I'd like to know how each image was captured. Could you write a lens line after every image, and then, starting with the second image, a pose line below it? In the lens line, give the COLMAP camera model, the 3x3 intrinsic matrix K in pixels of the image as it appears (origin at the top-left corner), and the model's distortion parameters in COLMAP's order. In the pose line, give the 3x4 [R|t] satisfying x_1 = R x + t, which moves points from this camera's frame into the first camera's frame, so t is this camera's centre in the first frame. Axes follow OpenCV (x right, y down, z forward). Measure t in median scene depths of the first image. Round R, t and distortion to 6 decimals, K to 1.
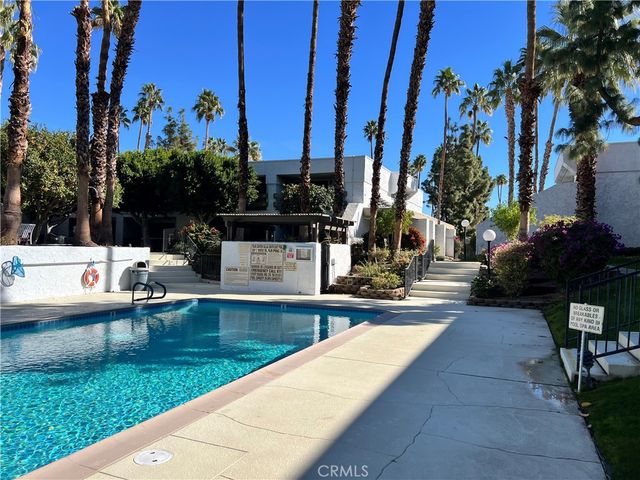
lens RADIAL K [[480.1, 0, 328.8], [0, 480.1, 241.4], [0, 0, 1]] dist [0.078548, -0.097729]
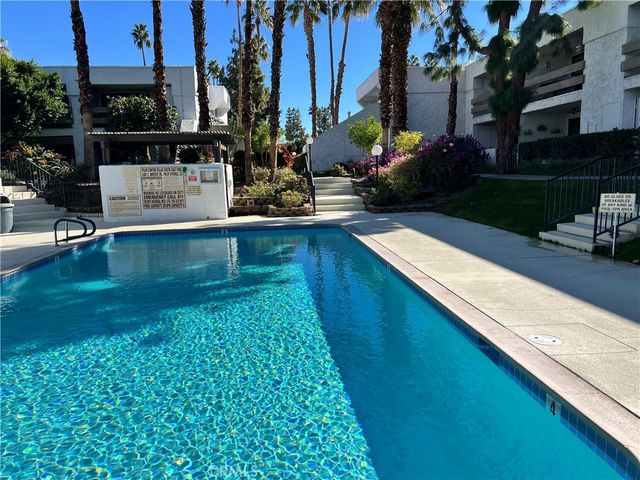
lens RADIAL K [[480.1, 0, 328.8], [0, 480.1, 241.4], [0, 0, 1]] dist [0.078548, -0.097729]
pose [[0.881394, -0.114349, 0.458334, -0.284345], [0.037742, 0.984204, 0.172969, -0.002003], [-0.470873, -0.135156, 0.871787, 0.056115]]
